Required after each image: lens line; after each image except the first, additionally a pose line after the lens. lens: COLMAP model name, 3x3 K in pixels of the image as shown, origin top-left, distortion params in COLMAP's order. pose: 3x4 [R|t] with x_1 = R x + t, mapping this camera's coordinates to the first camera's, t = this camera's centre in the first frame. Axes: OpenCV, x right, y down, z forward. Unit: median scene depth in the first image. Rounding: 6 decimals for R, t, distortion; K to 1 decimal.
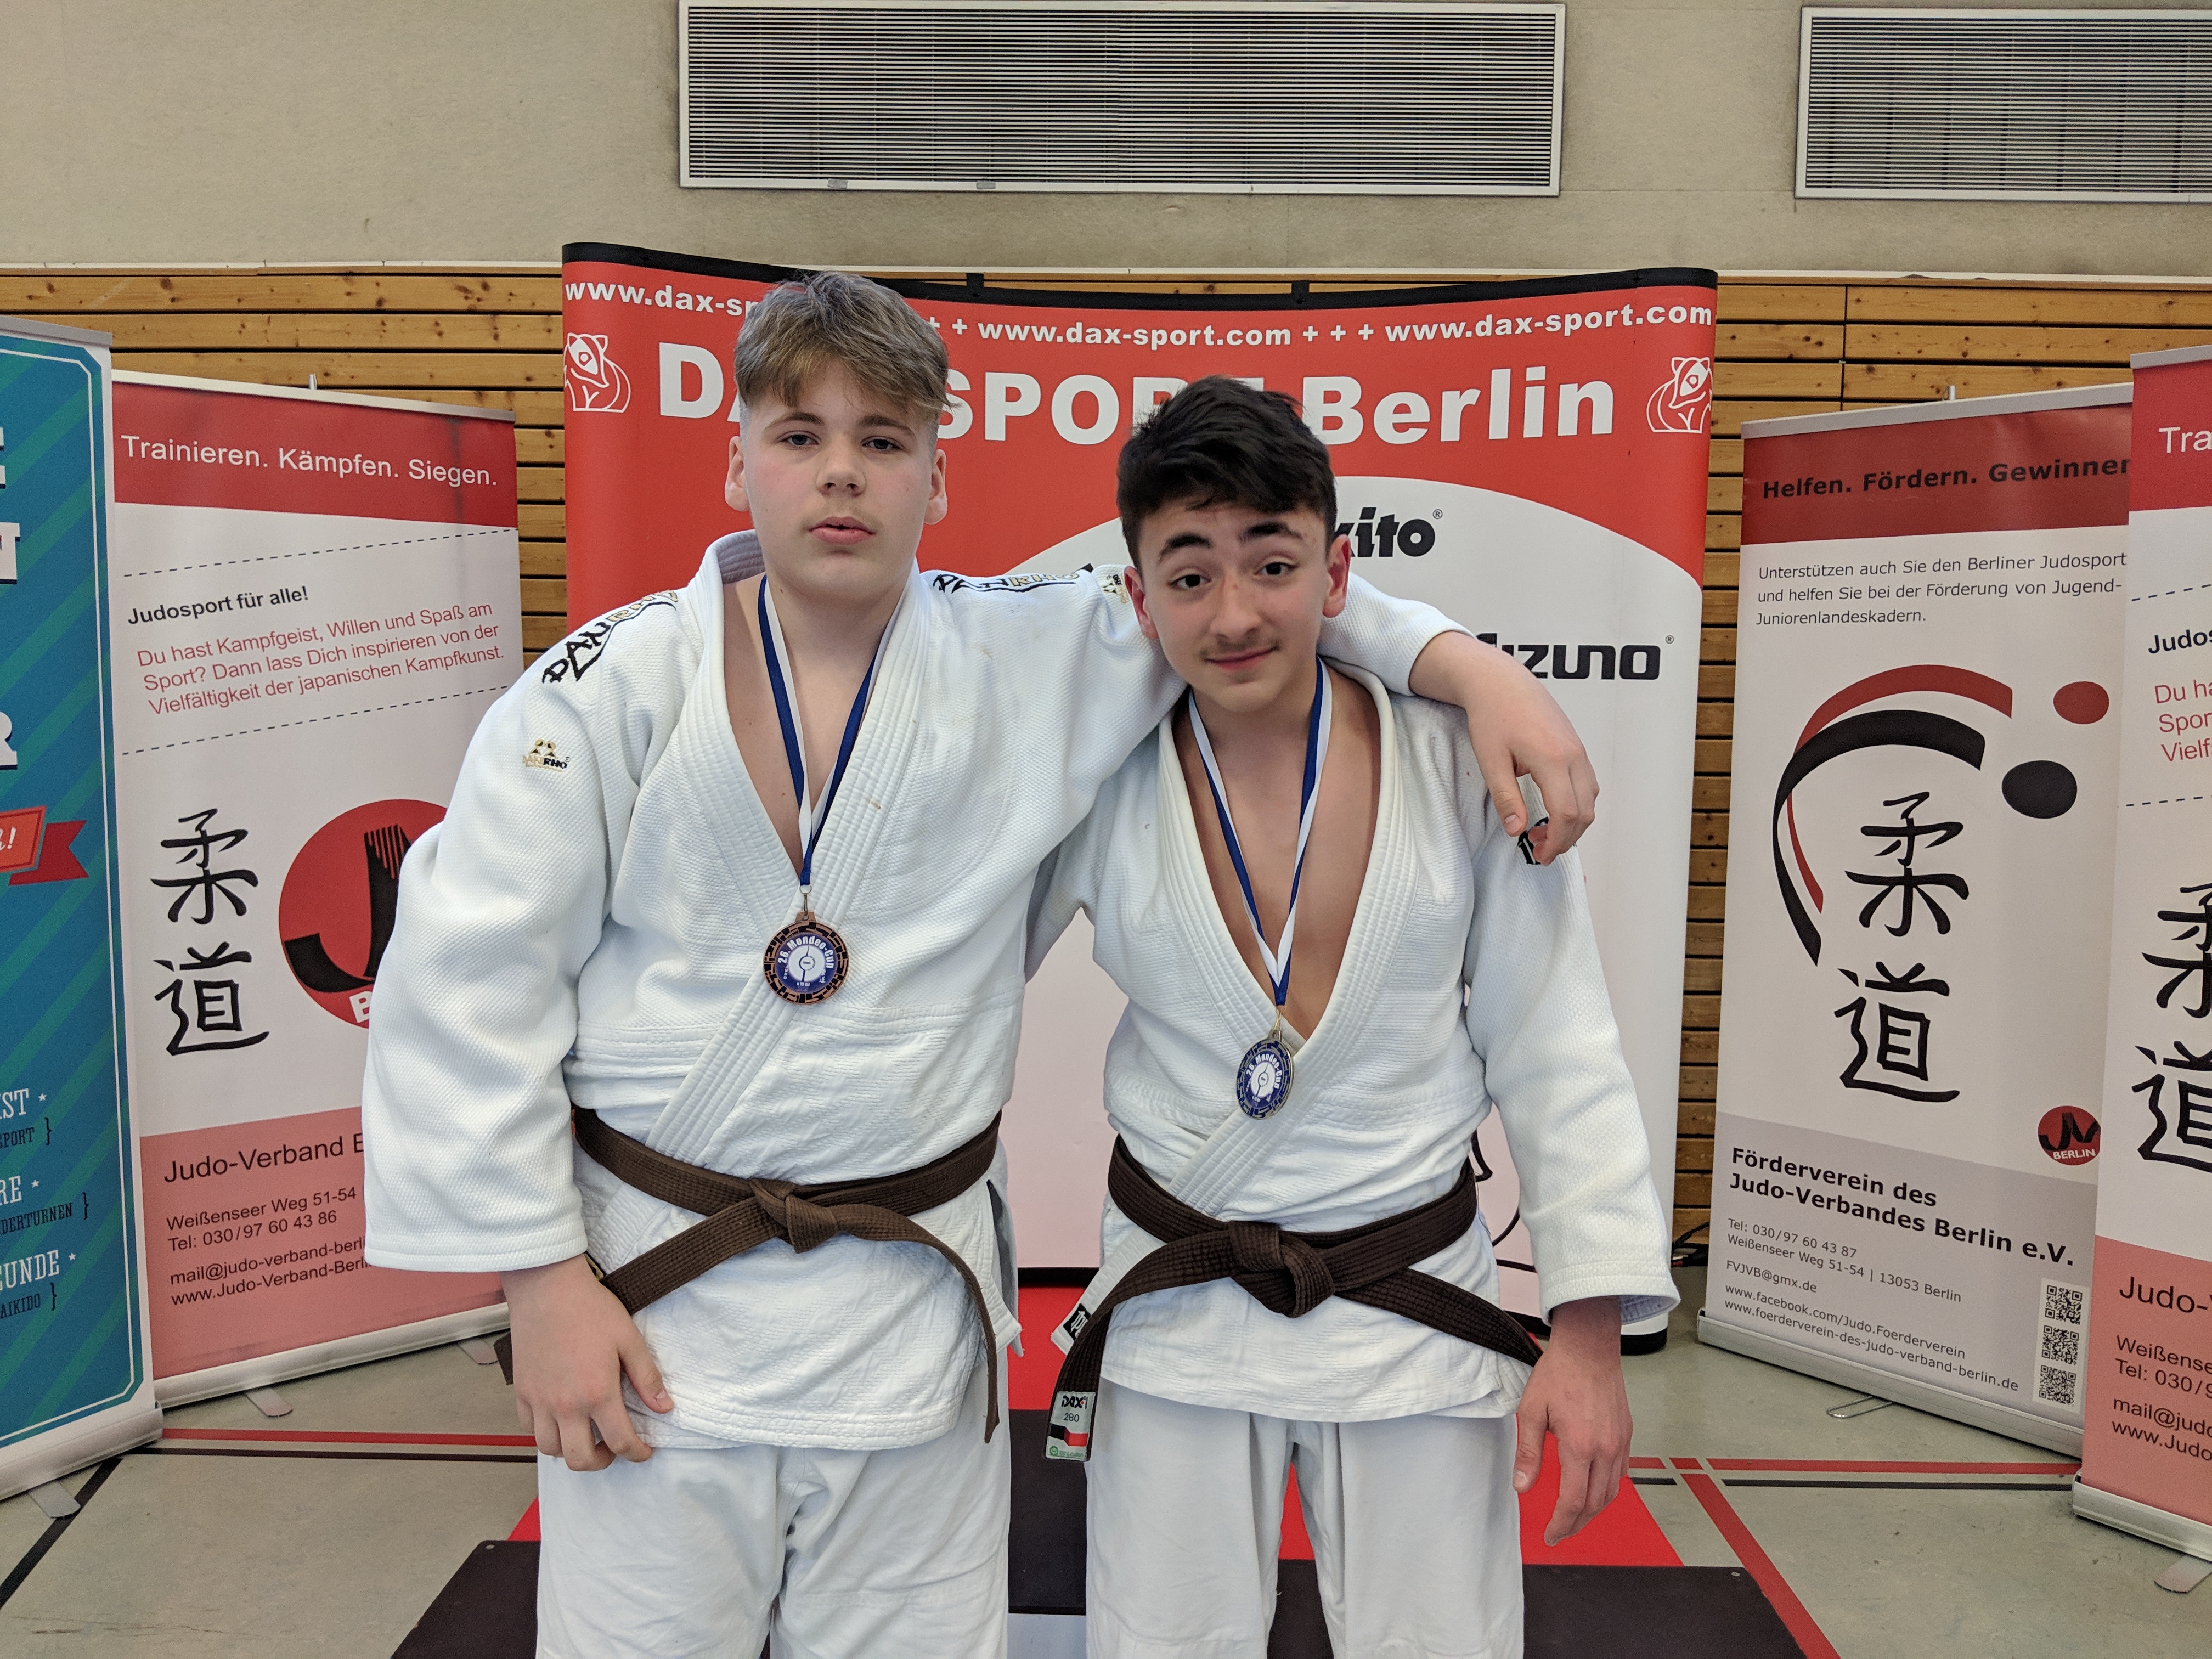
lens RADIAL K [[1710.8, 0, 1095.2], [0, 1710.8, 827.0], [0, 0, 1]] dist [0.062131, -0.117951]
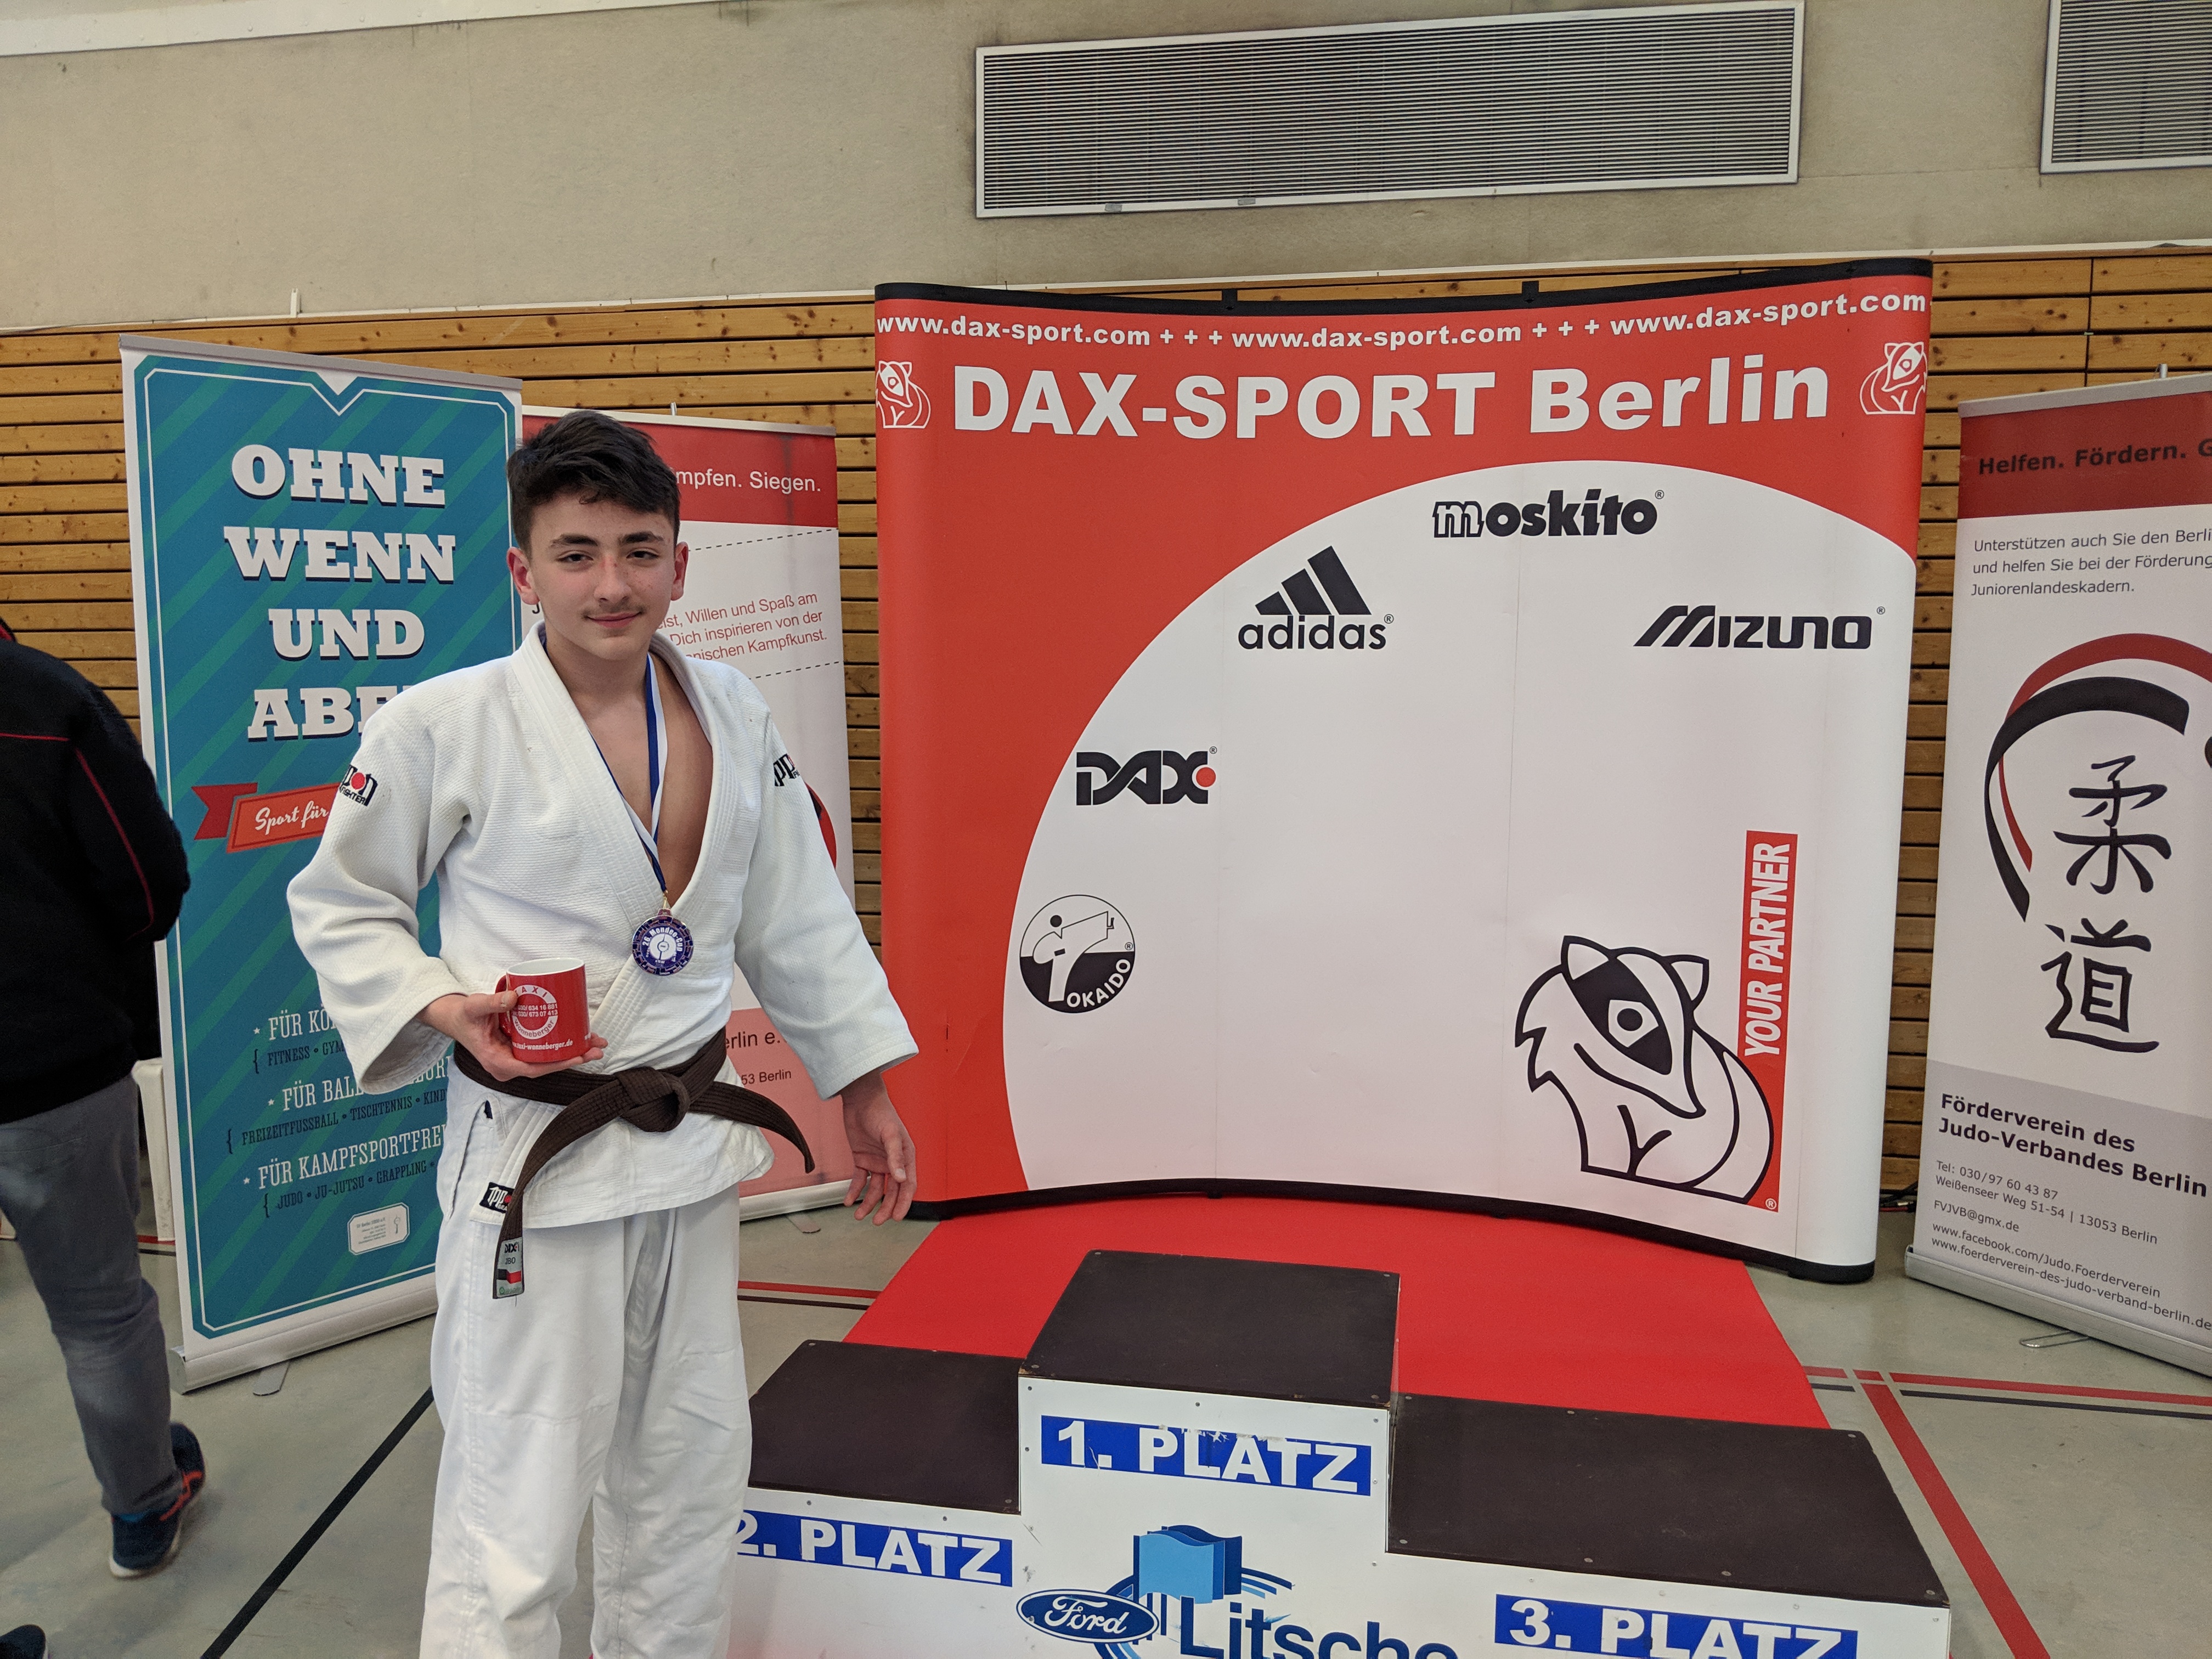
lens RADIAL K [[1710.8, 0, 1095.2], [0, 1710.8, 827.0], [0, 0, 1]] dist [0.062131, -0.117951]
pose [[0.984824, 0.010650, -0.173228, 0.042718], [-0.007238, 0.999767, 0.020314, 0.005791], [0.173404, -0.018752, 0.984672, -0.126023]]
